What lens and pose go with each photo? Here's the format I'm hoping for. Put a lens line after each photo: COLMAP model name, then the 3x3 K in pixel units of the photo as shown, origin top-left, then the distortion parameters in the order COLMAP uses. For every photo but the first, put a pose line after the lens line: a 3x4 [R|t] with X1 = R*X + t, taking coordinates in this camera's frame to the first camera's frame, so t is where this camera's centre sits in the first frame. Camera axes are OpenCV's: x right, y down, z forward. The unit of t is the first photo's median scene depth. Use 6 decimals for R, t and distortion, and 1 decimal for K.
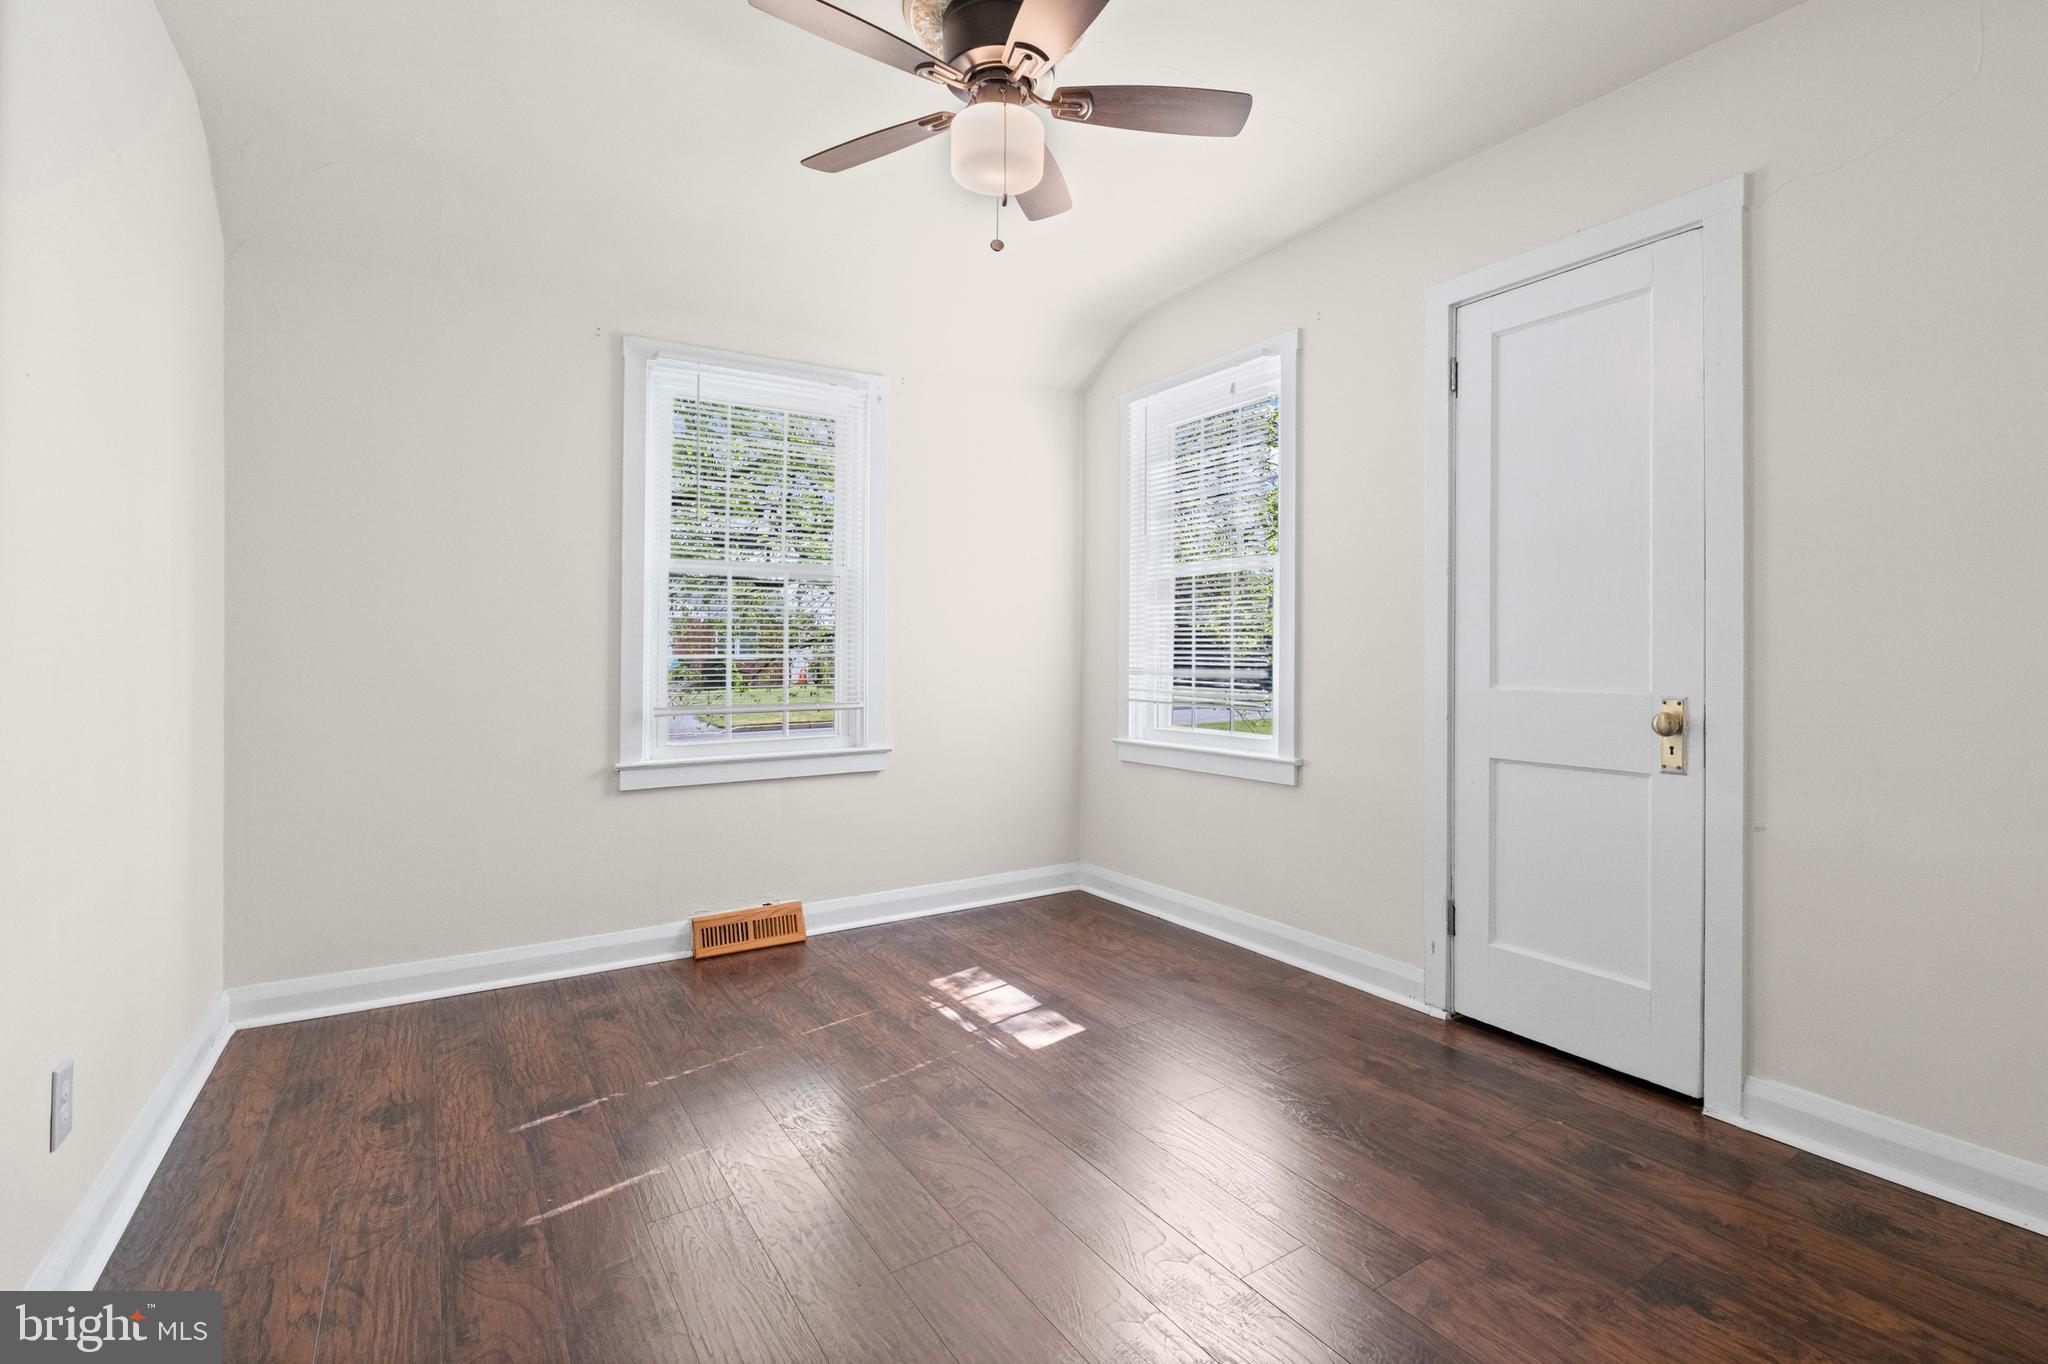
lens RADIAL K [[929.0, 0, 1027.1], [0, 929.0, 629.4], [0, 0, 1]] dist [-0.002949, -0.000034]
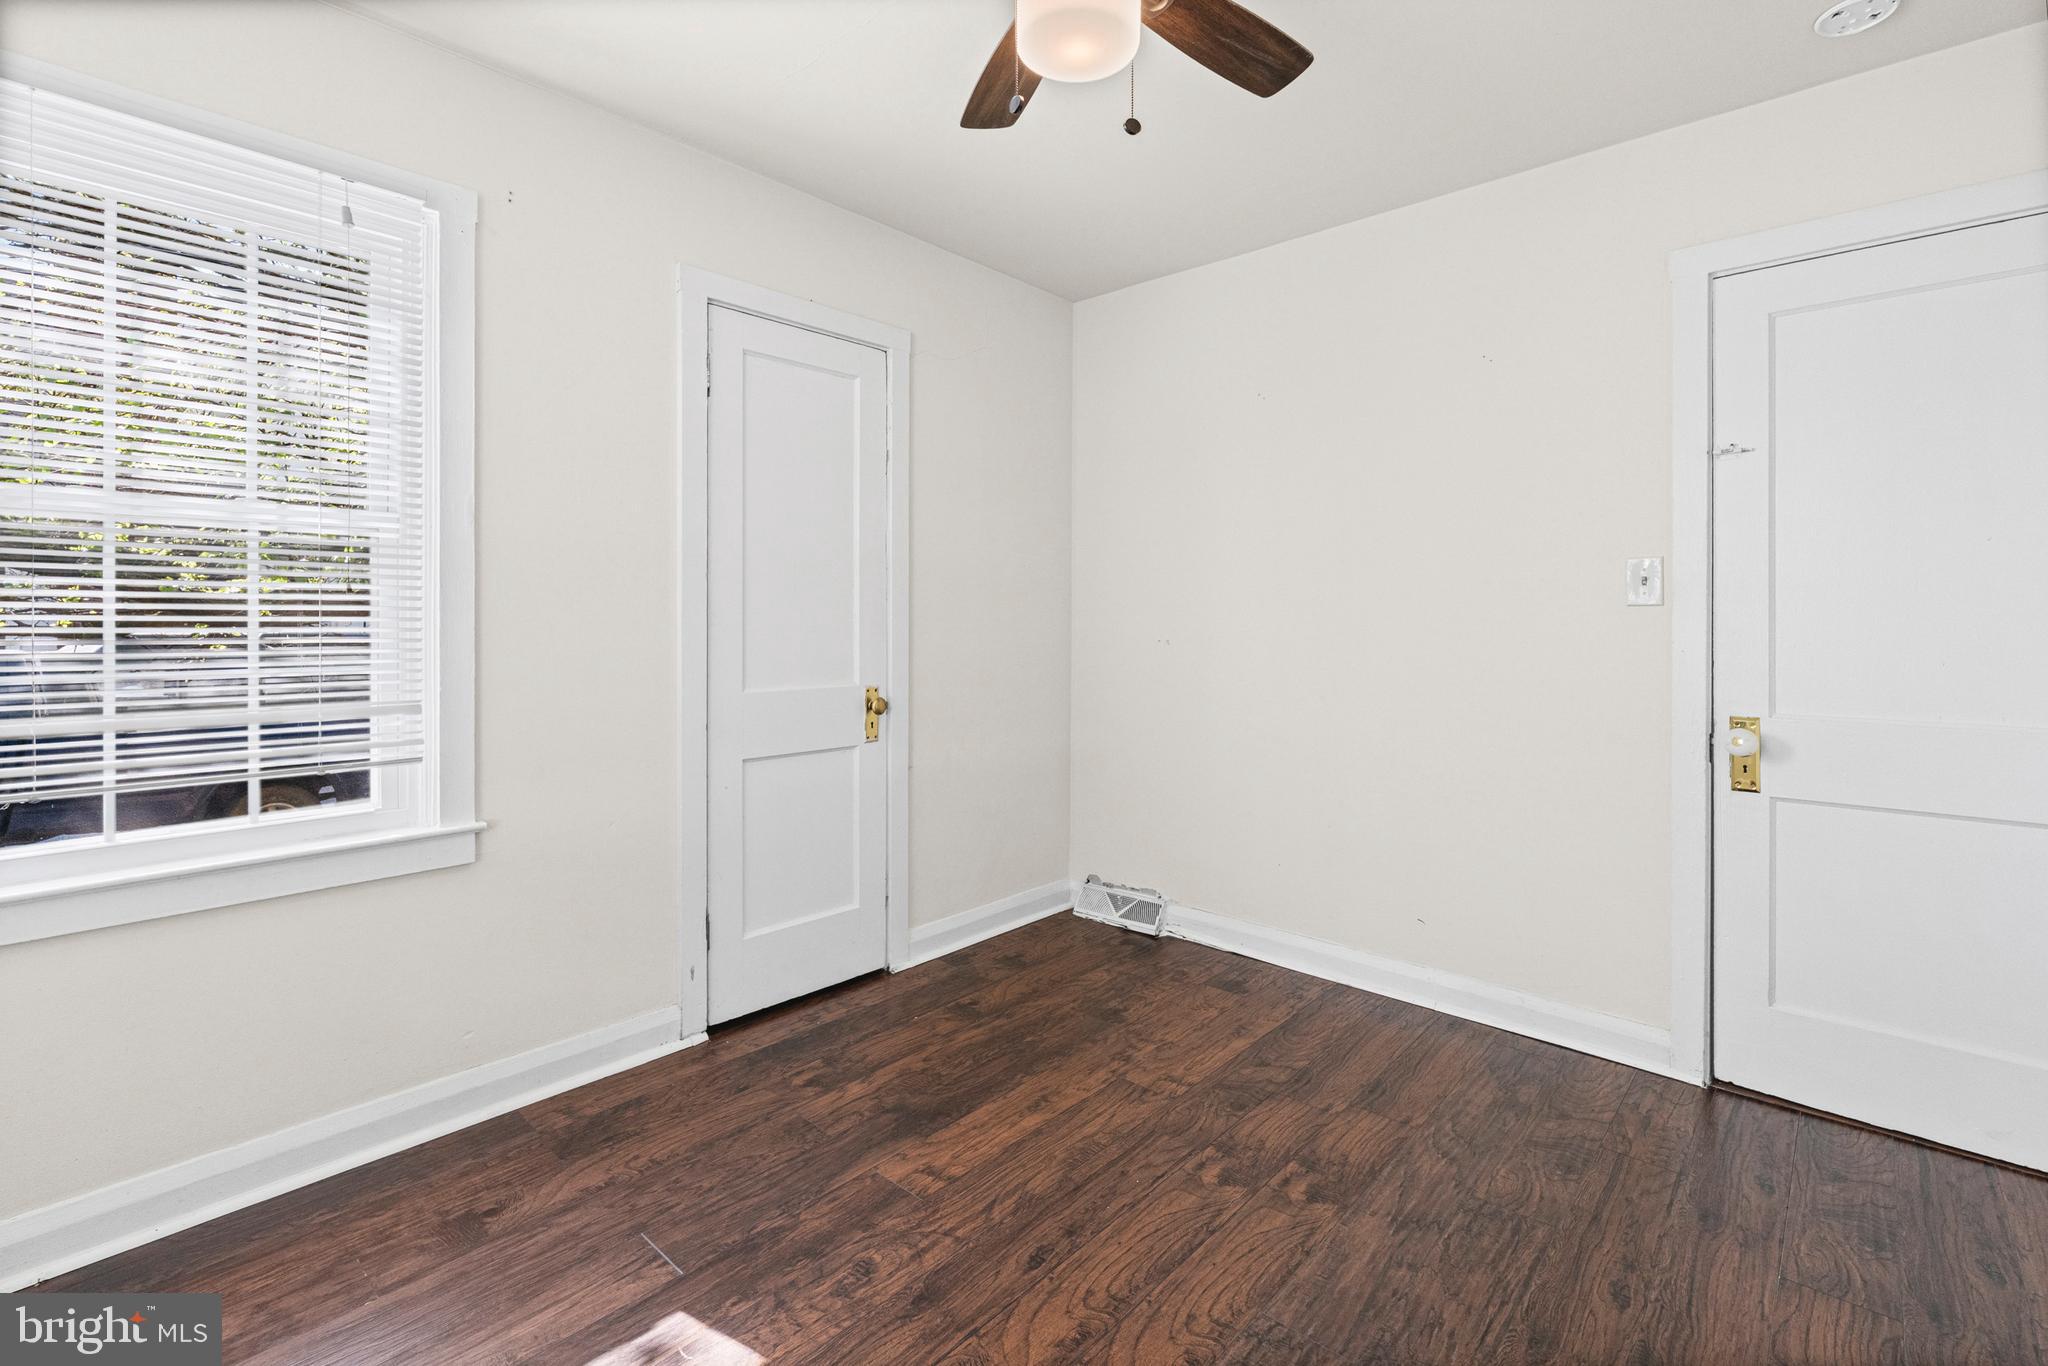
lens RADIAL K [[929.0, 0, 1027.1], [0, 929.0, 630.4], [0, 0, 1]] dist [-0.002949, -0.000034]
pose [[-0.267698, -0.009263, 0.963458, -0.677750], [-0.026558, 0.999645, 0.002232, -0.019496], [-0.963137, -0.024990, -0.267849, 1.137740]]
